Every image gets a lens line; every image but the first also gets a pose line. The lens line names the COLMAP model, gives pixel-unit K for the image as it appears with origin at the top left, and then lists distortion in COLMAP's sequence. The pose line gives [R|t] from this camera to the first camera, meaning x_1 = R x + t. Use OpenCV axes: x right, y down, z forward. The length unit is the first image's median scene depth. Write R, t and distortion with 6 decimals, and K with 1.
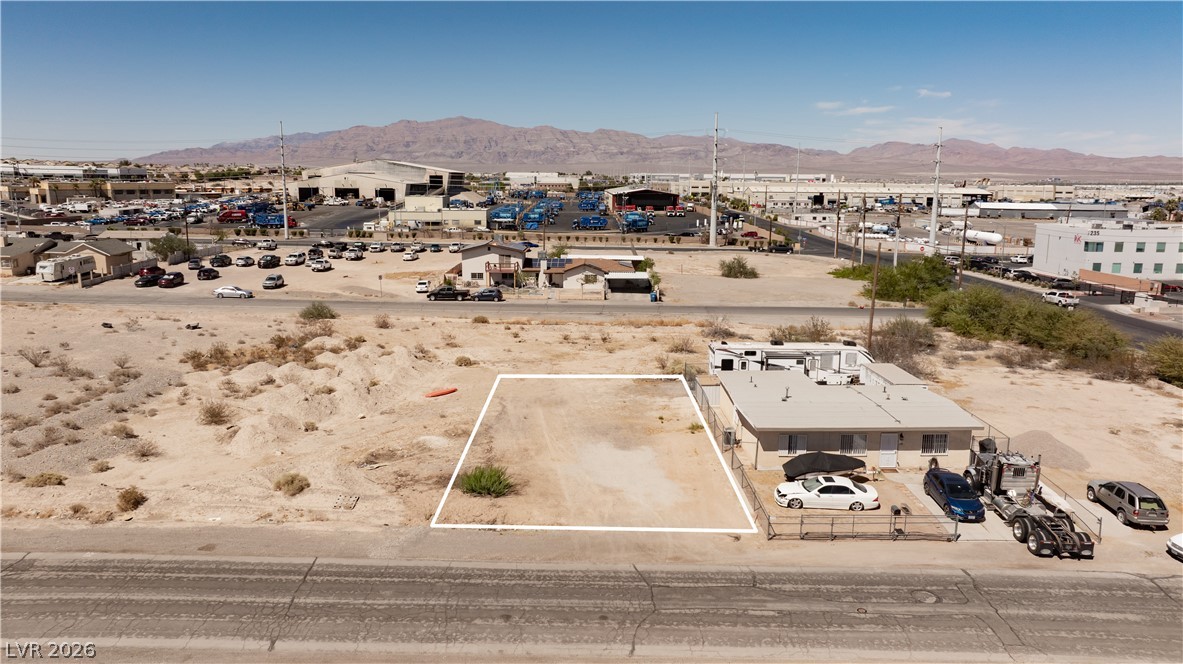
lens RADIAL K [[822.3, 0, 599.3], [0, 822.3, 326.9], [0, 0, 1]] dist [-0.021496, 0.003662]
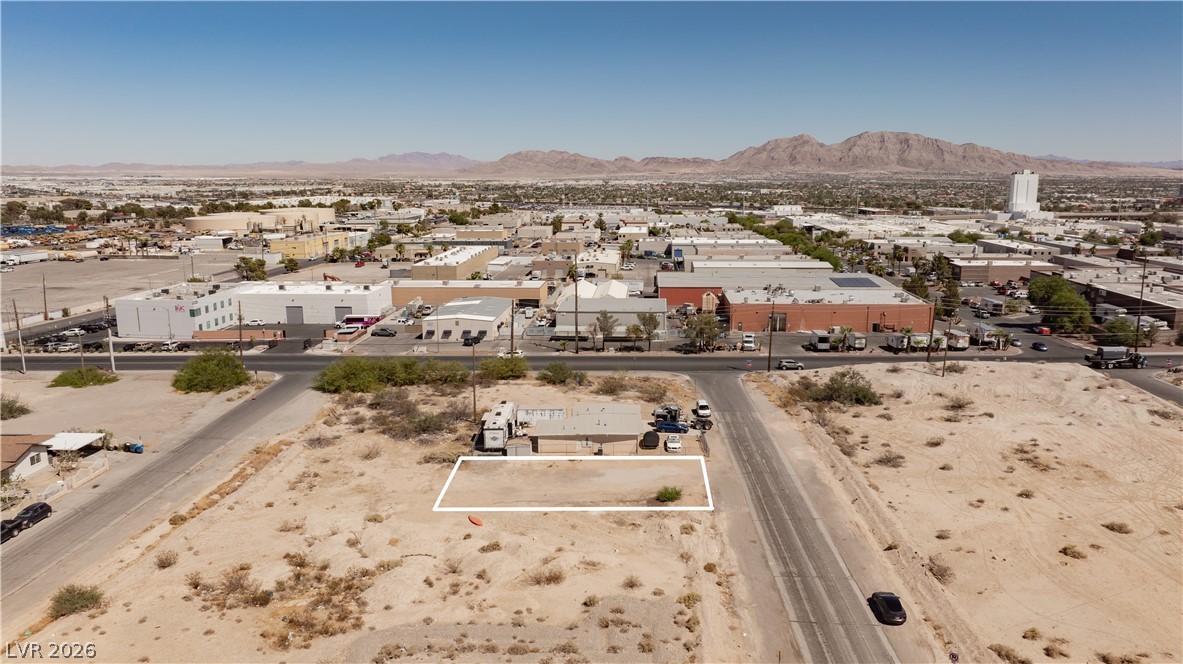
lens RADIAL K [[822.3, 0, 599.3], [0, 822.3, 326.9], [0, 0, 1]] dist [-0.021496, 0.003662]
pose [[0.032201, -0.189647, 0.981324, -1.227089], [0.183006, 0.966353, 0.180749, -0.367640], [-0.982584, 0.173768, 0.065824, 0.559615]]
